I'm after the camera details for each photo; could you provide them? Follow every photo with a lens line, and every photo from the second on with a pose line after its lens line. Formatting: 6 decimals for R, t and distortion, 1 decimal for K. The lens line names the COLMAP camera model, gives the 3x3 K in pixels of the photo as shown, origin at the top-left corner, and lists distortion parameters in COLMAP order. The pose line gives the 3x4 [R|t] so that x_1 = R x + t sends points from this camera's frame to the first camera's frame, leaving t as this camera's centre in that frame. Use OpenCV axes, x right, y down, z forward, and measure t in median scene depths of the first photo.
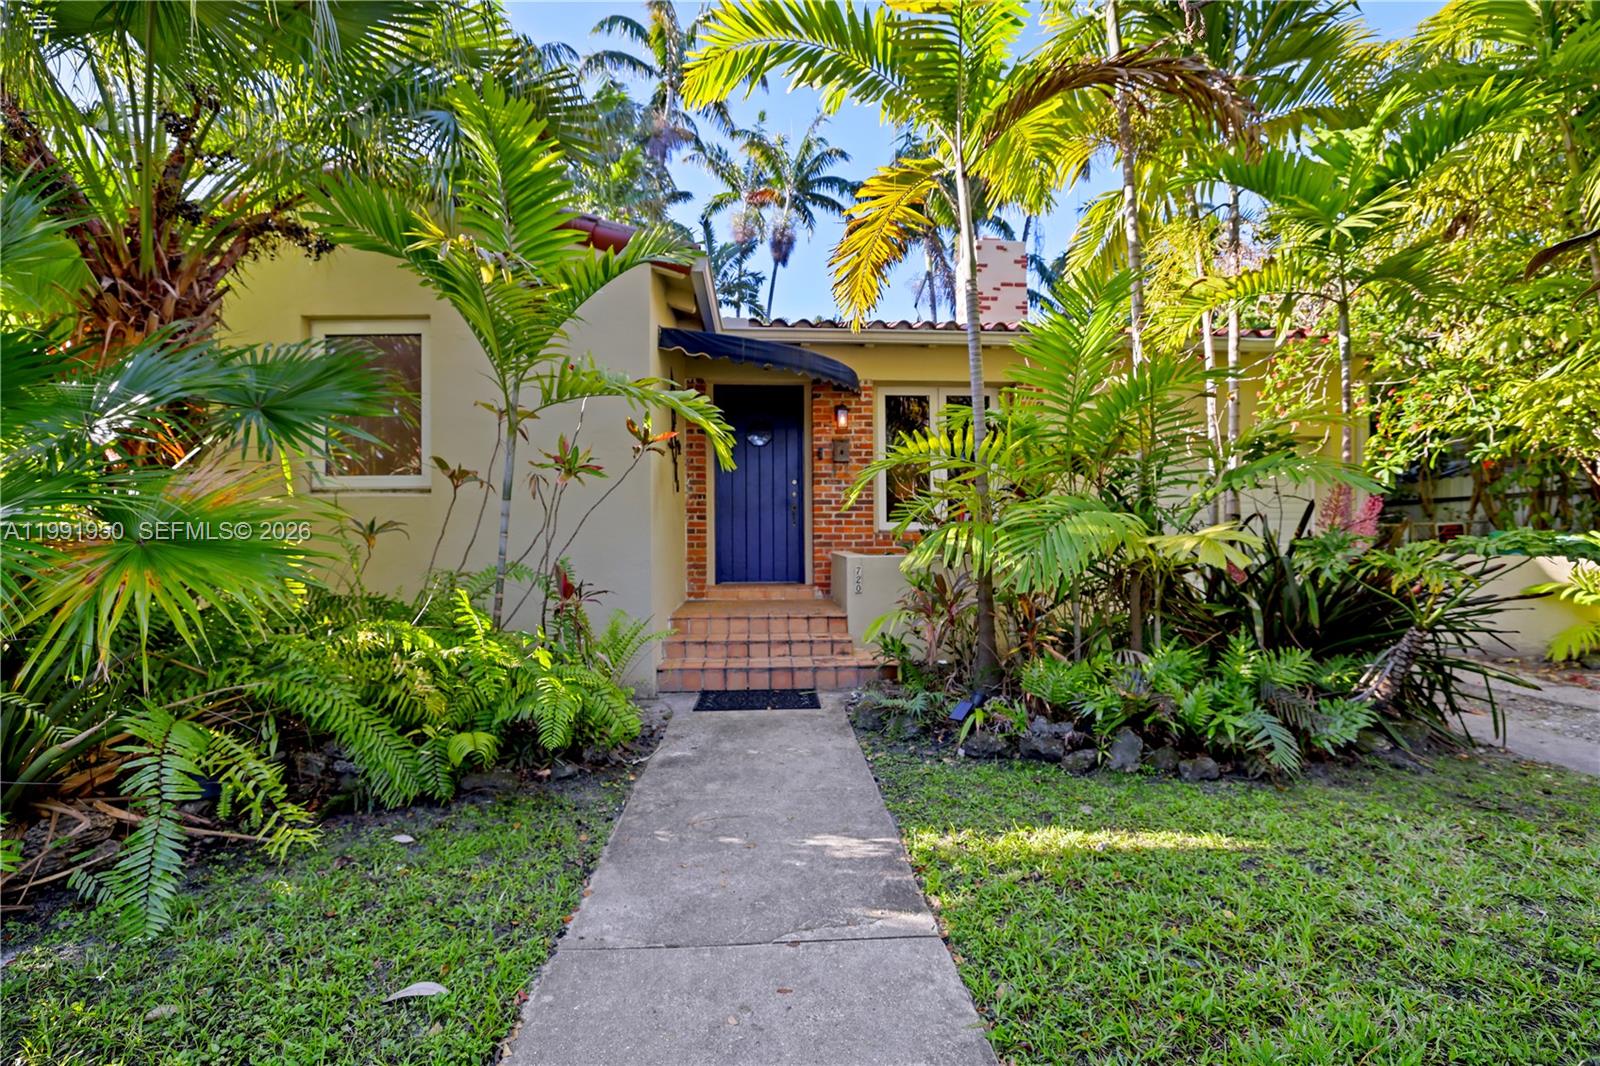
lens RADIAL K [[680.6, 0, 800.0], [0, 680.6, 533.0], [0, 0, 1]] dist [-0.002558, 0.000259]
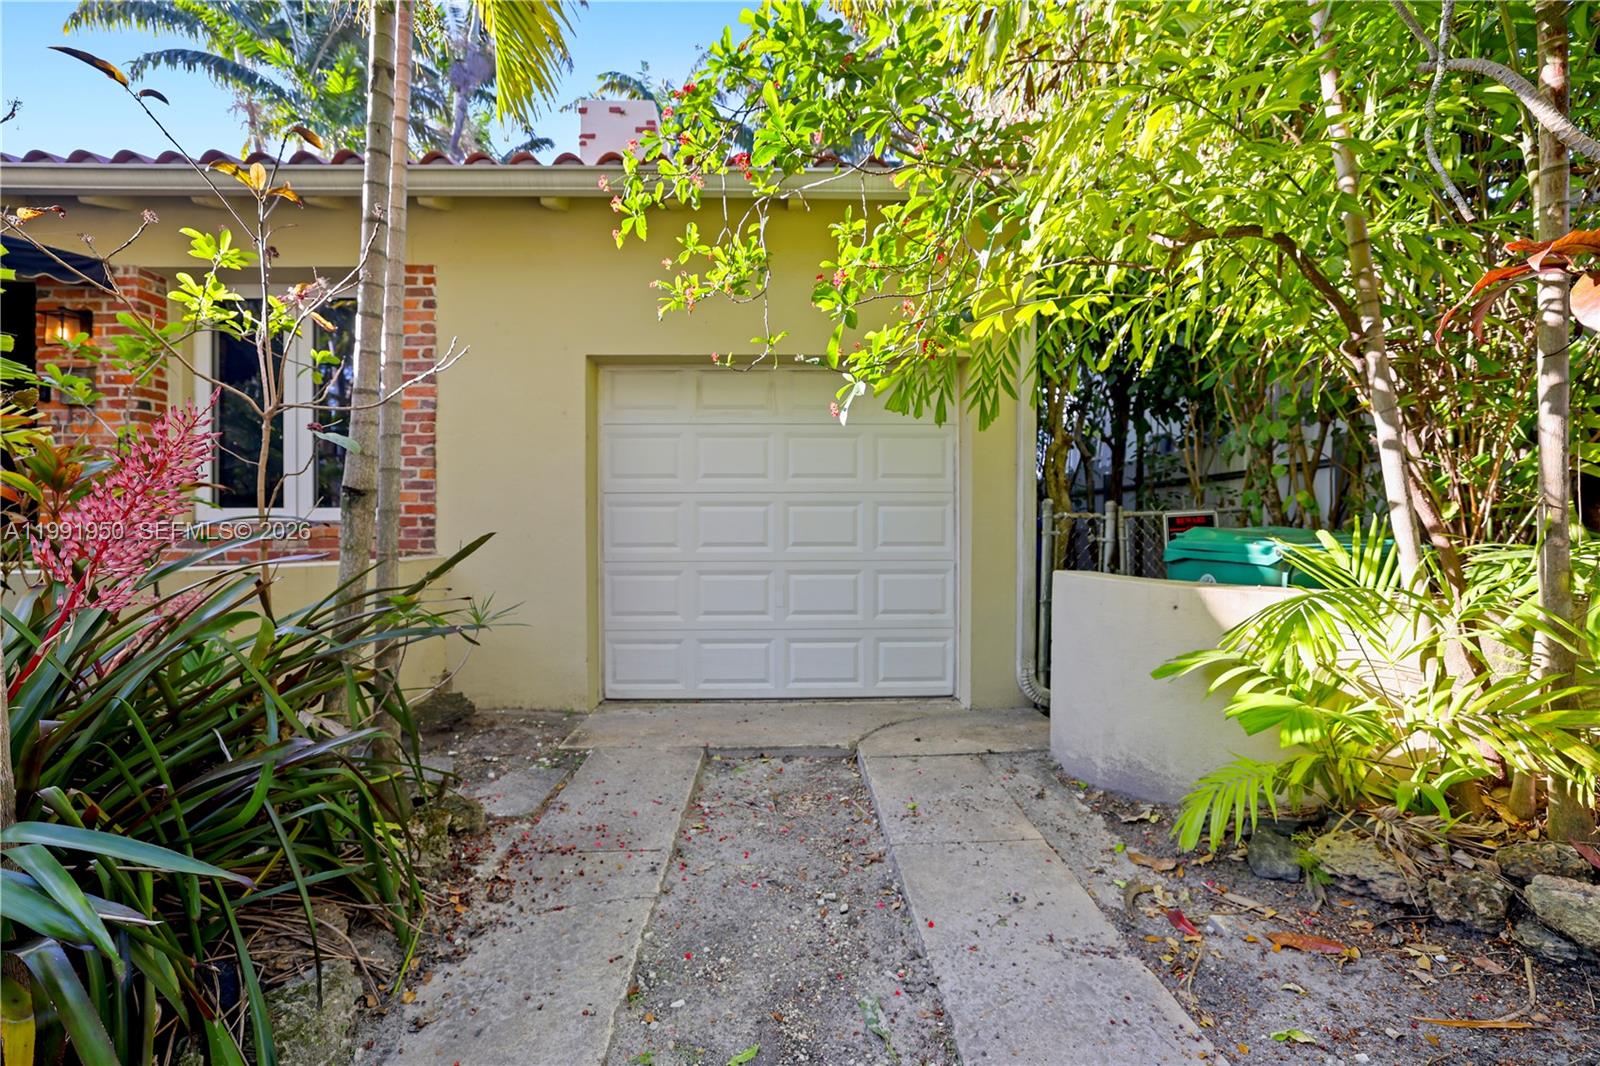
lens RADIAL K [[680.6, 0, 800.0], [0, 680.6, 533.0], [0, 0, 1]] dist [-0.002558, 0.000259]
pose [[0.999018, -0.000122, -0.044312, 0.705473], [0.000673, 0.999923, 0.012420, -0.001484], [0.044307, -0.012437, 0.998941, 0.438892]]
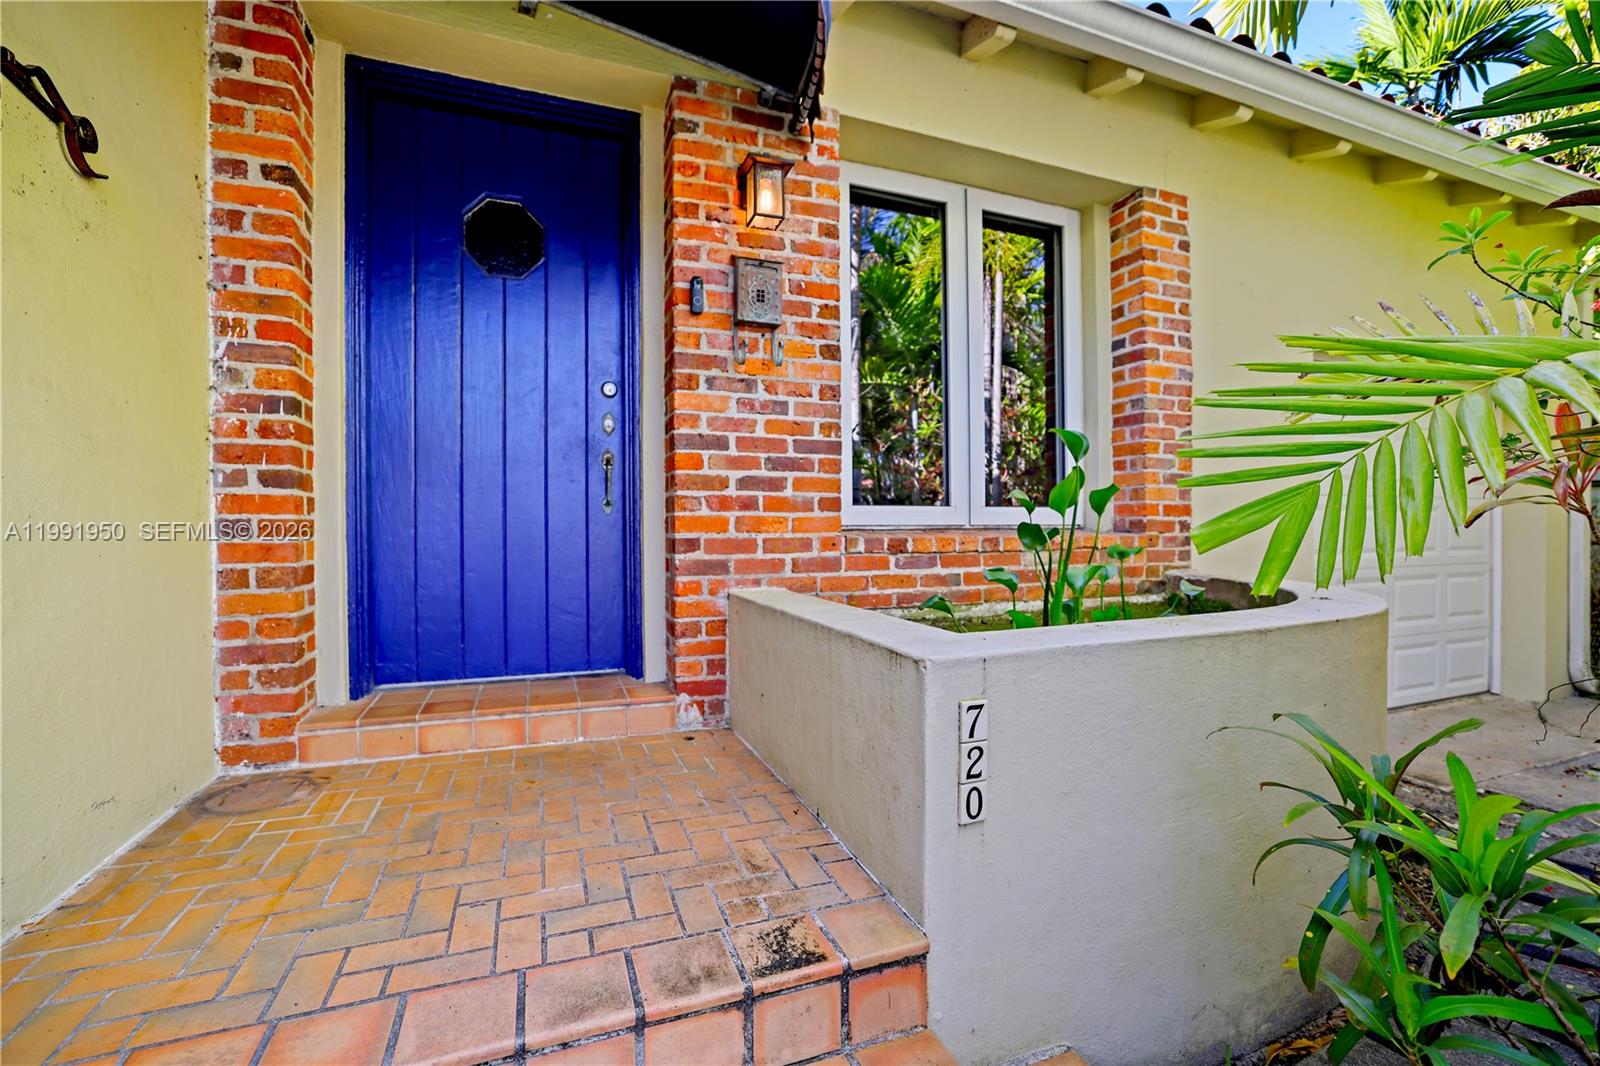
lens RADIAL K [[684.4, 0, 800.0], [0, 684.4, 533.0], [0, 0, 1]] dist [-0.028616, 0.000401]
pose [[0.950812, -0.001028, 0.309765, -0.025311], [-0.003452, 0.999897, 0.013914, -0.005247], [-0.309748, -0.014299, 0.950711, 0.661914]]
